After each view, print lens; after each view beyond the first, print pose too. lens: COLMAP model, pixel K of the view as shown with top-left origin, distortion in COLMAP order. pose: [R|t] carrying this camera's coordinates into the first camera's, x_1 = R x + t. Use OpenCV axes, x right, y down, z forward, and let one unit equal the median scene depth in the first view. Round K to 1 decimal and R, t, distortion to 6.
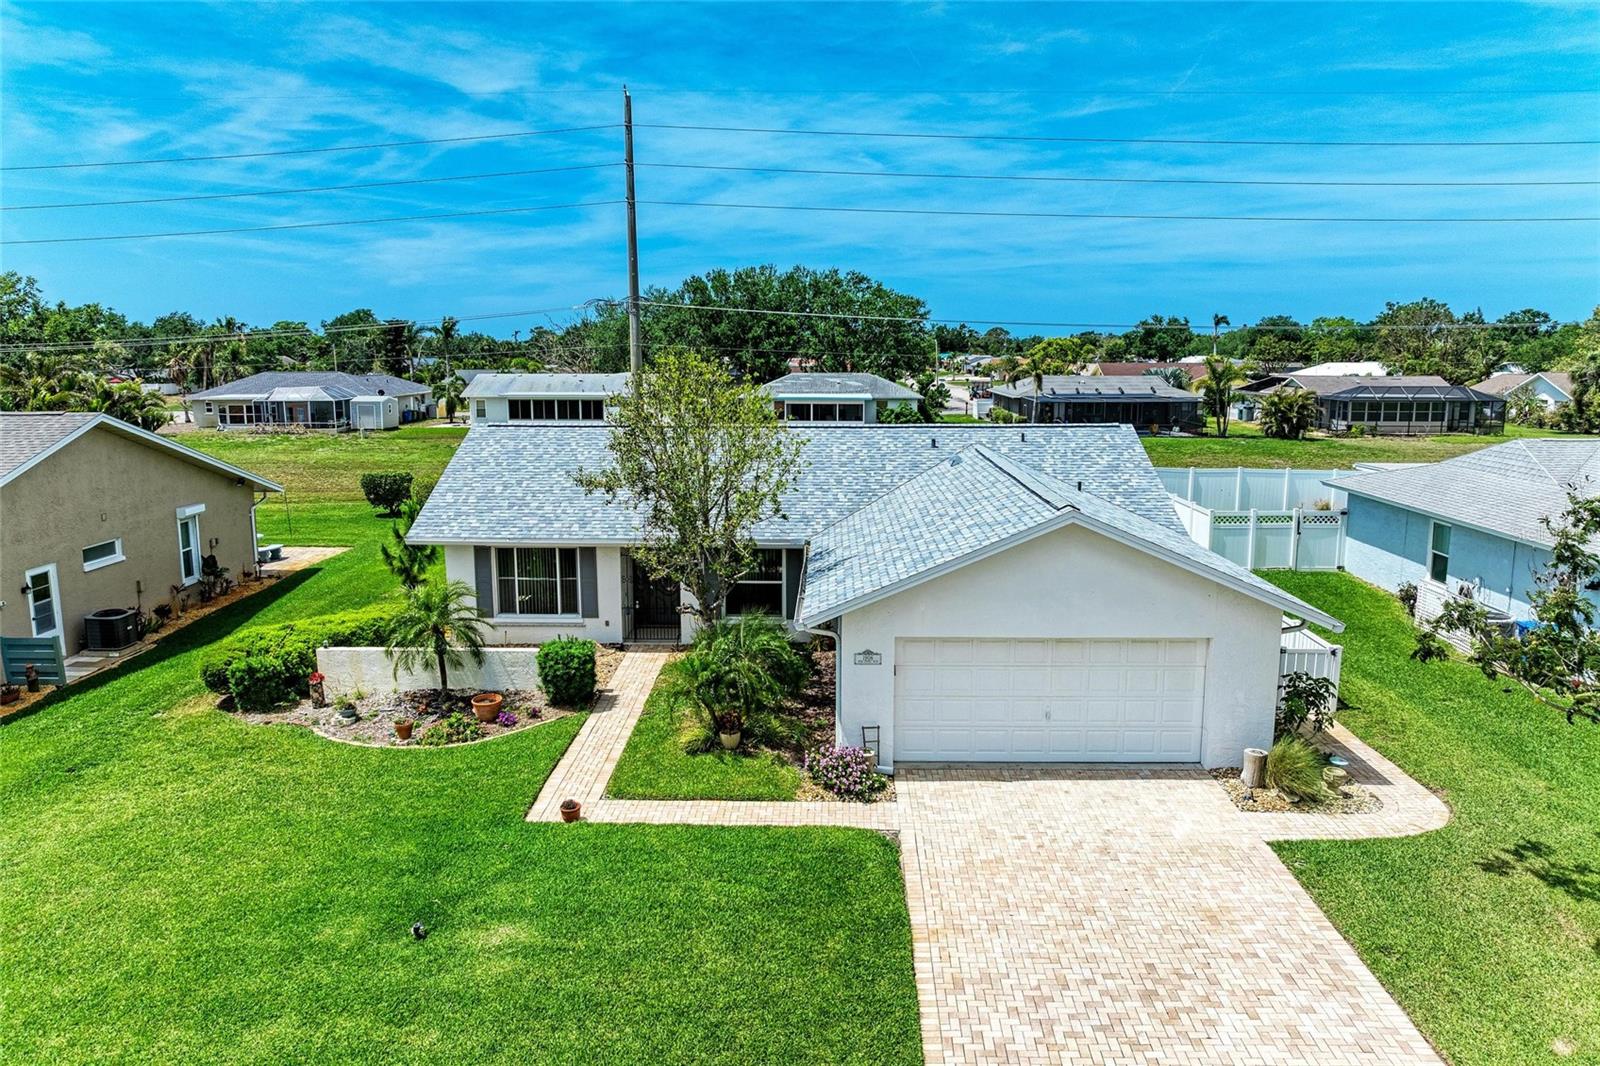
lens RADIAL K [[1130.4, 0, 822.9], [0, 1130.4, 535.5], [0, 0, 1]] dist [-0.020016, -0.000971]
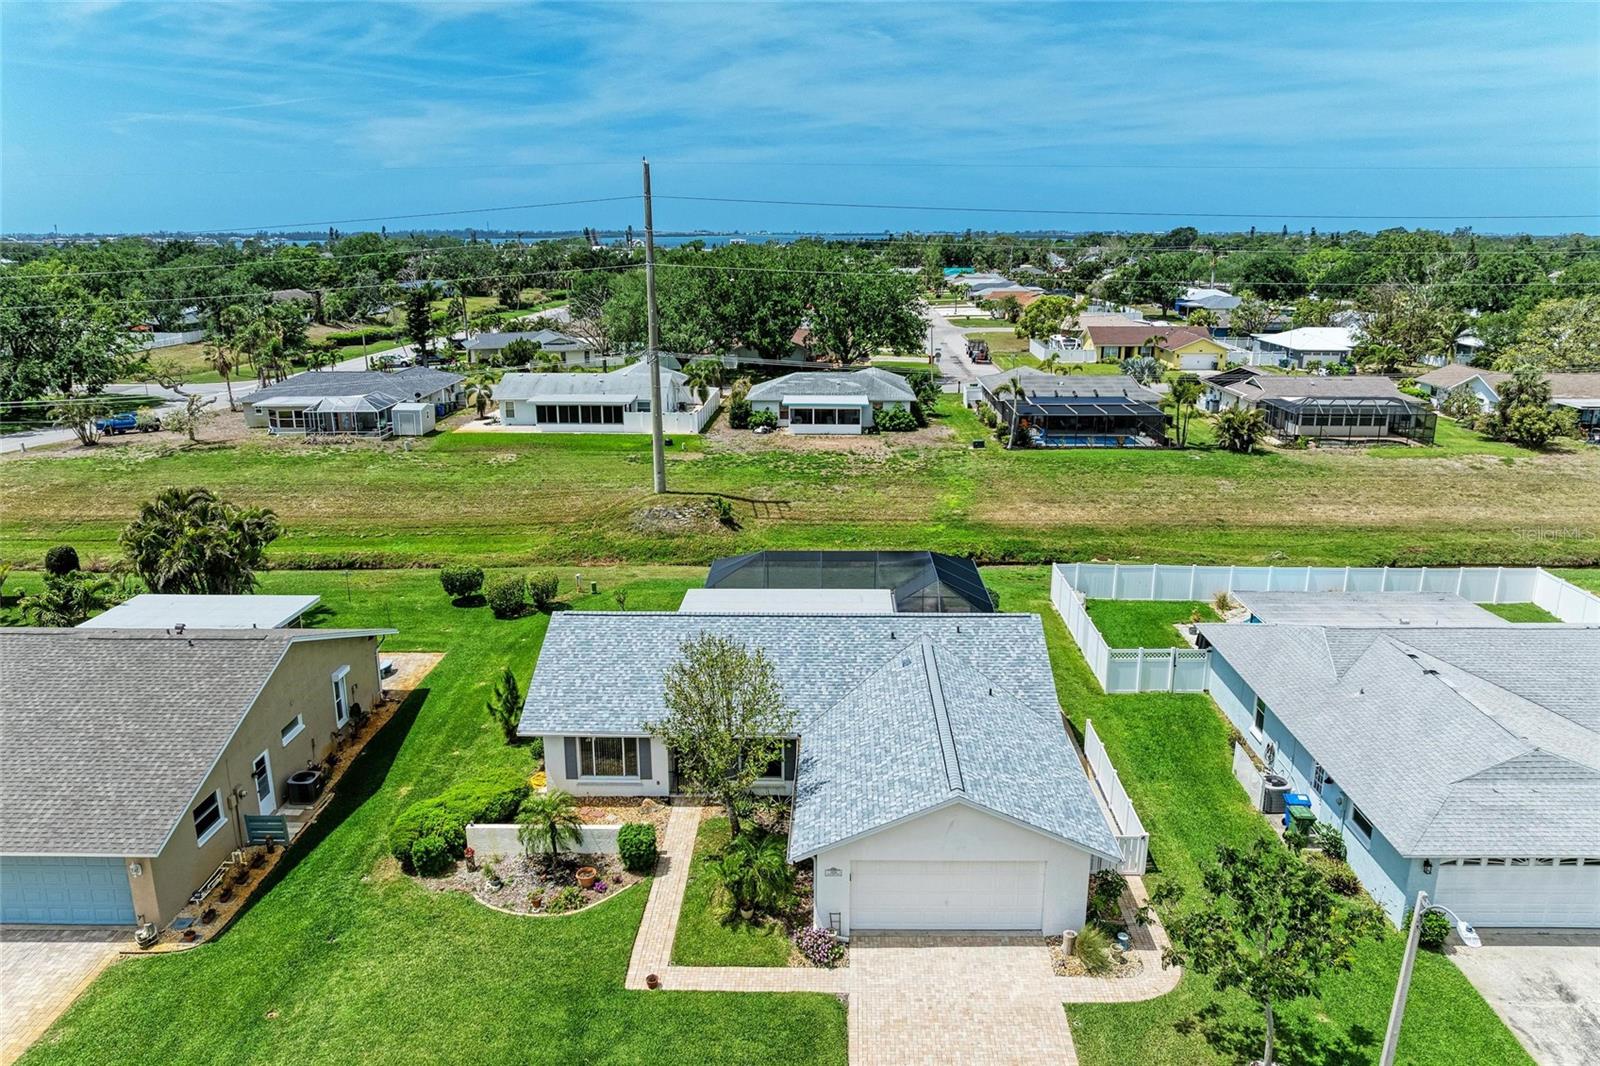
lens RADIAL K [[1118.2, 0, 853.0], [0, 1118.2, 531.8], [0, 0, 1]] dist [-0.019237, -0.006408]
pose [[0.999757, 0.003996, 0.021670, 0.025601], [-0.005769, 0.996585, 0.082372, -0.410095], [-0.021267, -0.082477, 0.996366, -0.438255]]
